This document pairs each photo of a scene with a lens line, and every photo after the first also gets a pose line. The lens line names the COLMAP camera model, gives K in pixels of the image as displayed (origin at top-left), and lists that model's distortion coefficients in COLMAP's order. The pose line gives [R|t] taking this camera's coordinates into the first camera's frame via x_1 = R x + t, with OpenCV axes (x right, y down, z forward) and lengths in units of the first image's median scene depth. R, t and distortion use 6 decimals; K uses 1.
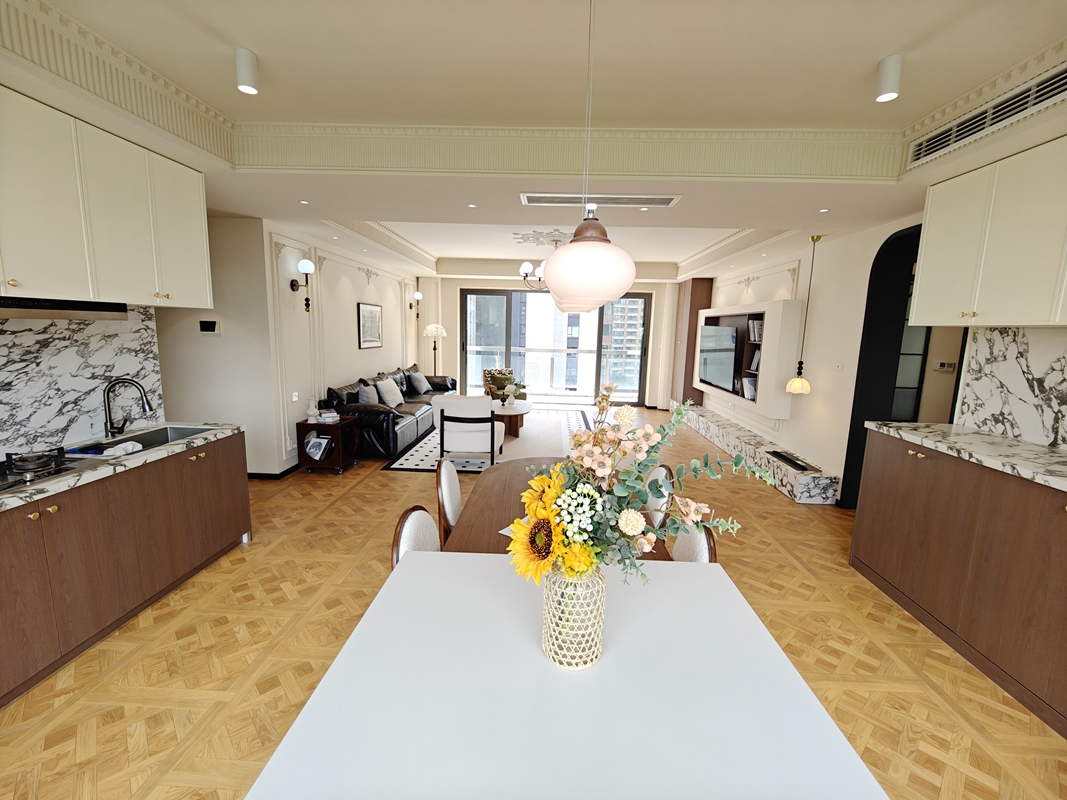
lens RADIAL K [[467.7, 0, 539.0], [0, 467.7, 402.0], [0, 0, 1]] dist [0.009357, -0.004441]
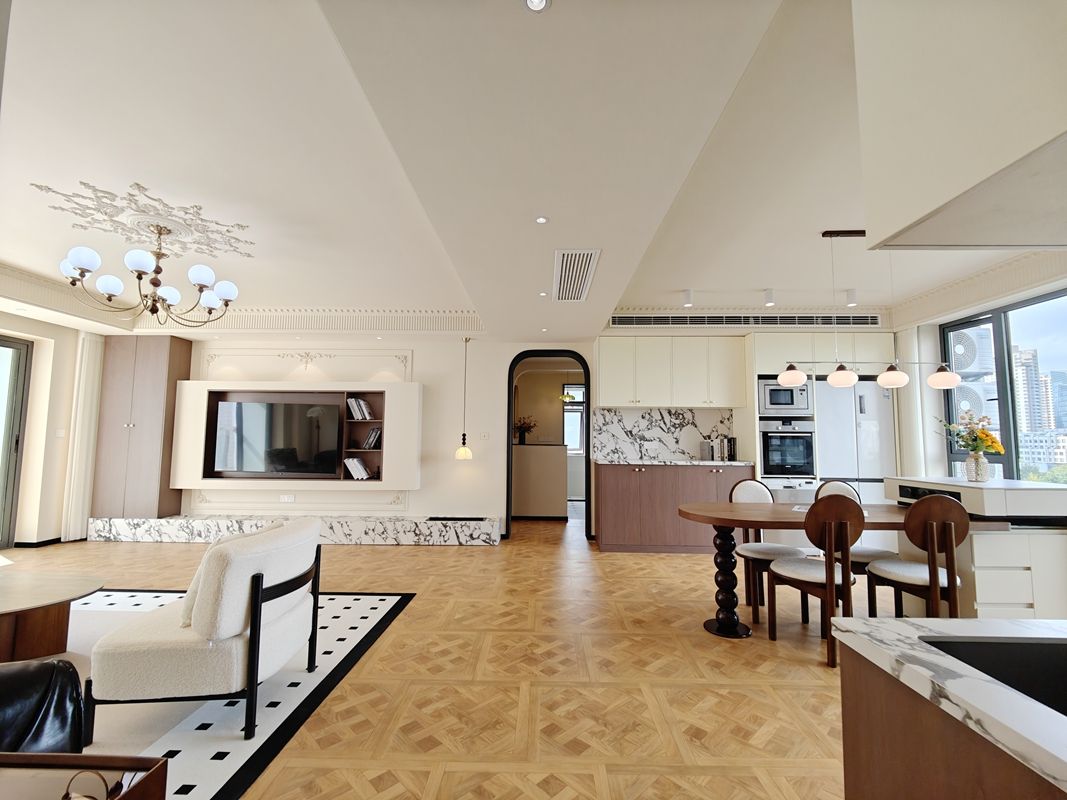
lens RADIAL K [[467.7, 0, 531.7], [0, 467.7, 398.3], [0, 0, 1]] dist [0.009357, -0.004441]
pose [[-0.023421, 0.062896, 0.997745, -1.089512], [0.148532, 0.987161, -0.058743, -0.128392], [-0.988630, 0.146821, -0.032463, 1.371556]]
